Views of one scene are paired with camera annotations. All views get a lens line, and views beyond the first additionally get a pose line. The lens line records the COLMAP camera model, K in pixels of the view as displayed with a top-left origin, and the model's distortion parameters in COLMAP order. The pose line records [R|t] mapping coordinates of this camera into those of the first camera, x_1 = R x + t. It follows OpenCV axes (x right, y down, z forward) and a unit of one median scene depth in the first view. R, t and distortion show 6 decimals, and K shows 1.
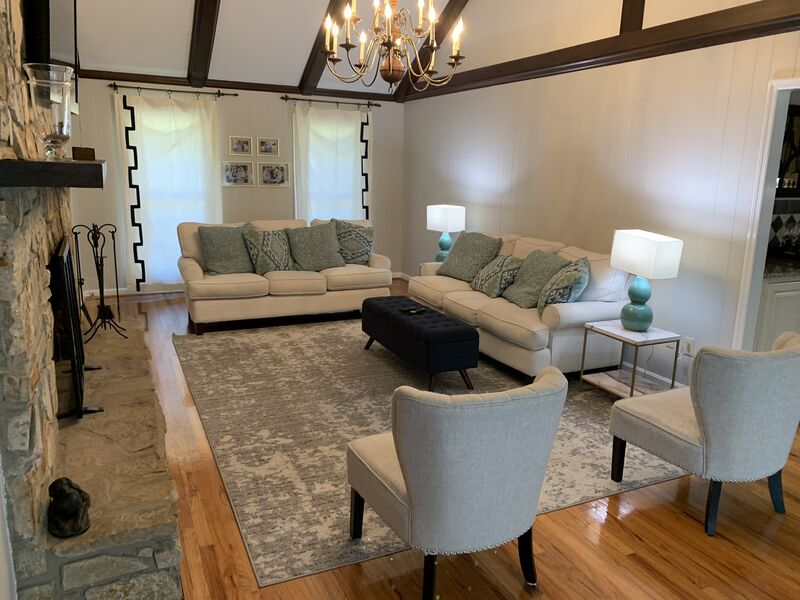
lens RADIAL K [[621.8, 0, 400.0], [0, 621.8, 300.0], [0, 0, 1]] dist [0.038360, -0.056088]
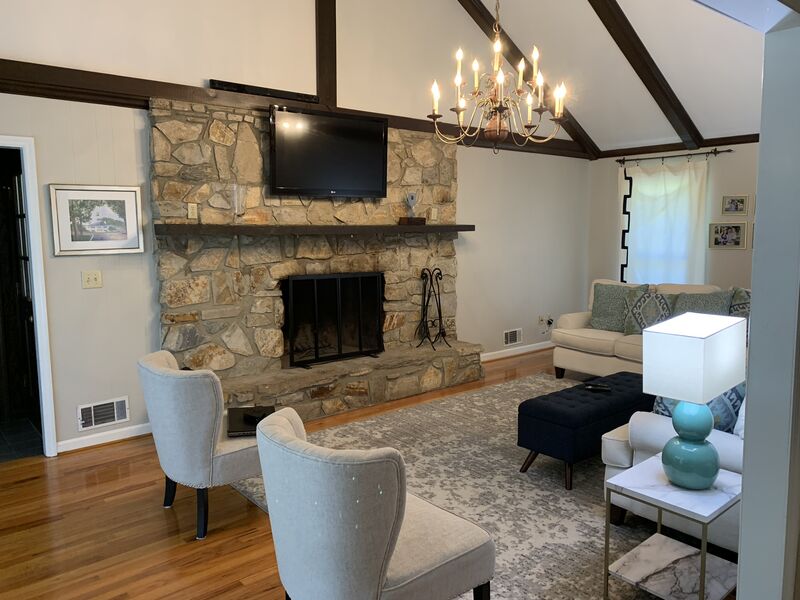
lens RADIAL K [[621.8, 0, 400.0], [0, 621.8, 300.0], [0, 0, 1]] dist [0.038360, -0.056088]
pose [[0.218423, 0.089061, -0.971782, 0.783137], [-0.200486, 0.978679, 0.044630, -0.083912], [0.955038, 0.185081, 0.231621, 0.529011]]
